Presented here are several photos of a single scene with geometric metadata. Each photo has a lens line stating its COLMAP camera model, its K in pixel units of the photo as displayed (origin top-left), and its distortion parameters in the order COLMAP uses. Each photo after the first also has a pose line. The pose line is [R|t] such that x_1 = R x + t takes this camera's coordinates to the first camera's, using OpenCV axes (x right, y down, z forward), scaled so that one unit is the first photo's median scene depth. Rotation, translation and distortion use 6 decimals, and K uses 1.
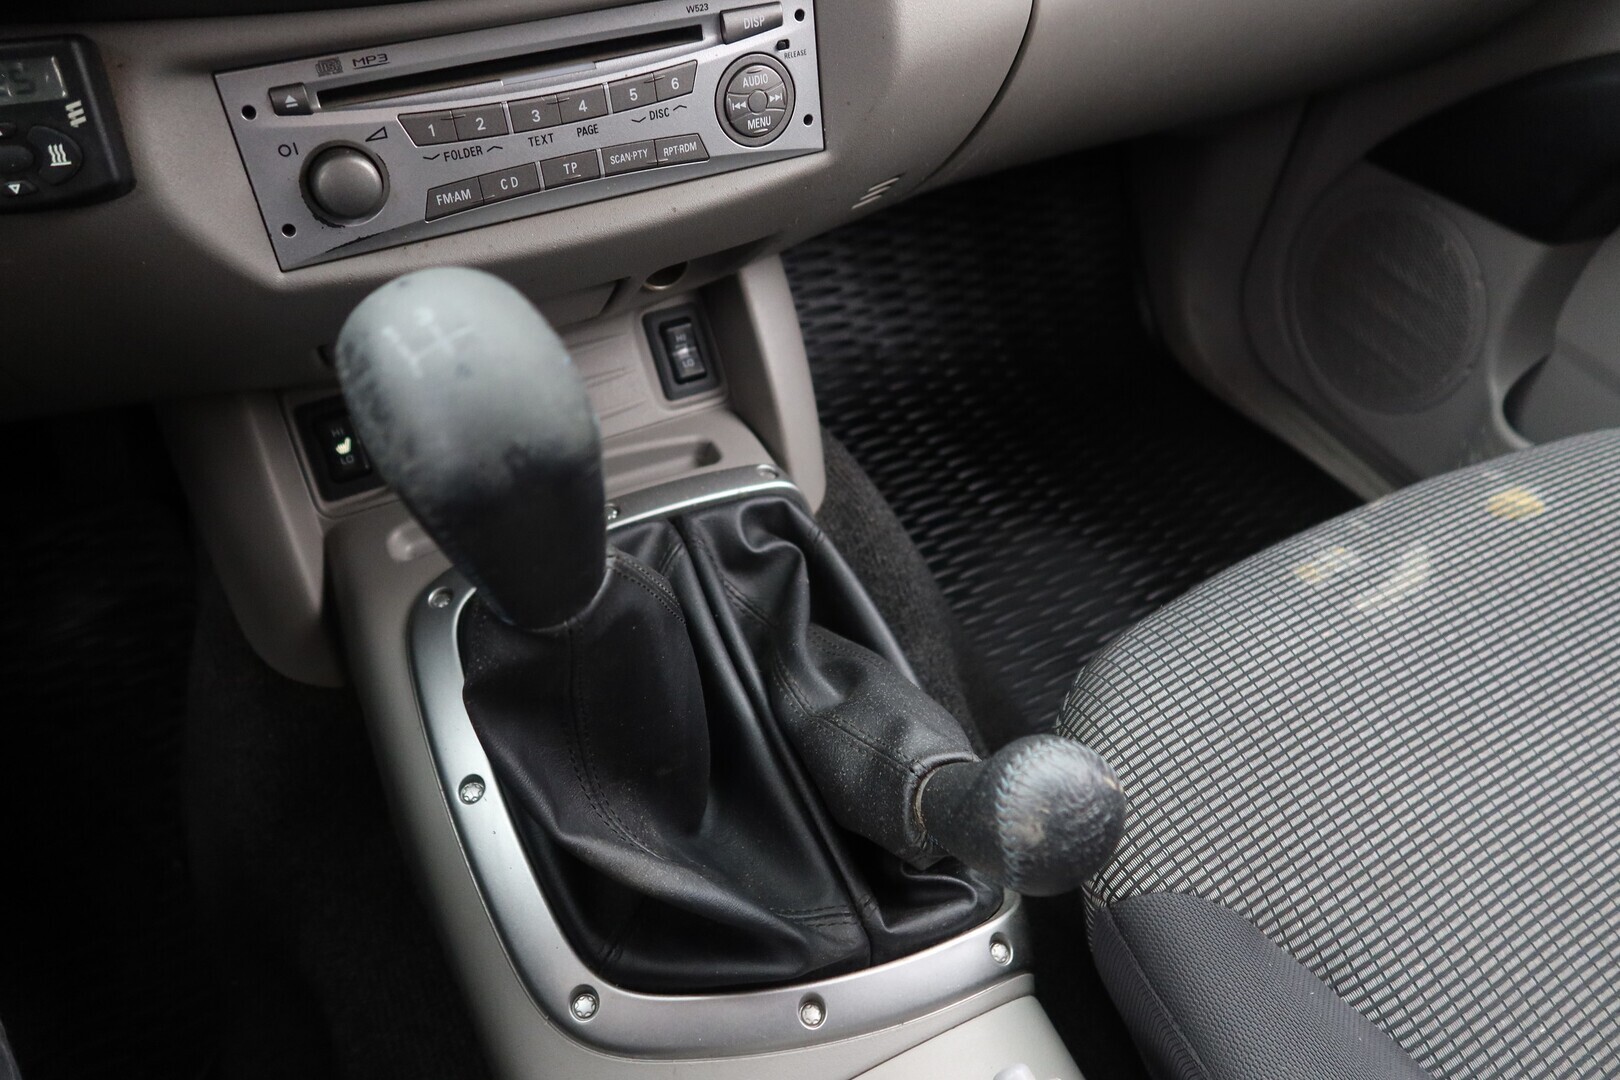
lens RADIAL K [[1160.5, 0, 810.0], [0, 1160.5, 540.0], [0, 0, 1]] dist [0.000731, 0.001491]
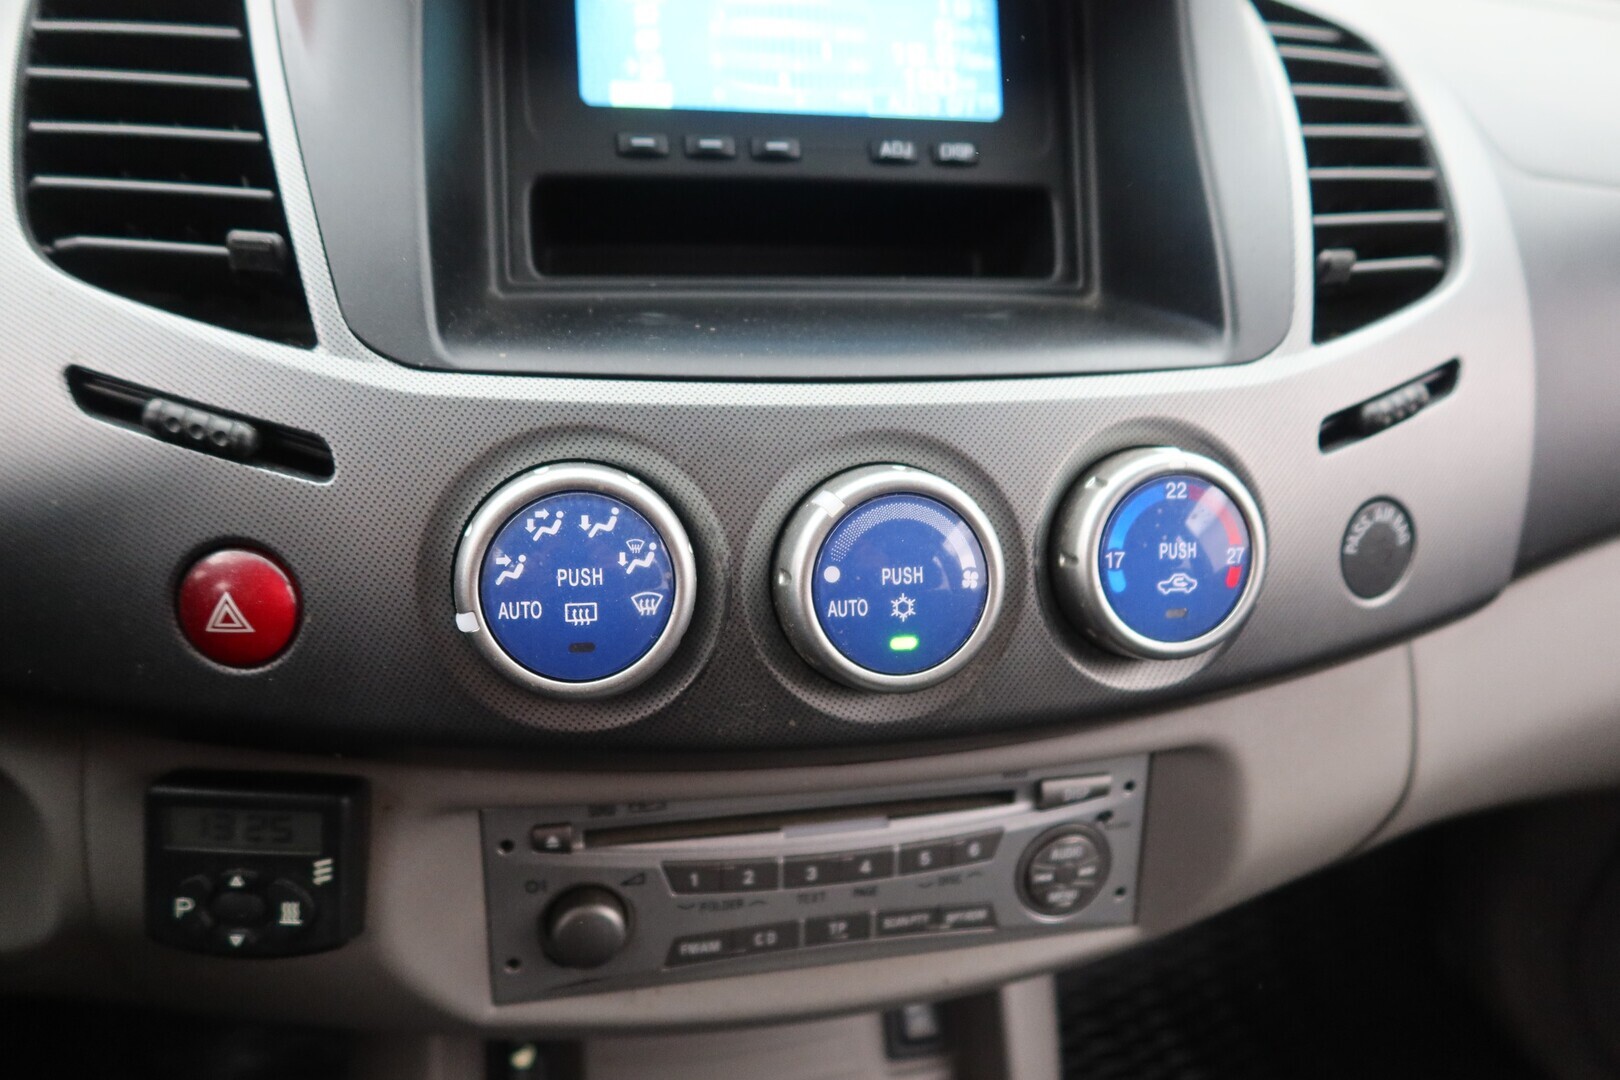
lens RADIAL K [[1160.5, 0, 810.0], [0, 1160.5, 540.0], [0, 0, 1]] dist [0.000731, 0.001491]
pose [[0.966754, 0.145140, -0.210528, -0.088162], [-0.205384, 0.931191, -0.301164, -0.330753], [0.152331, 0.334391, 0.930042, 0.101565]]
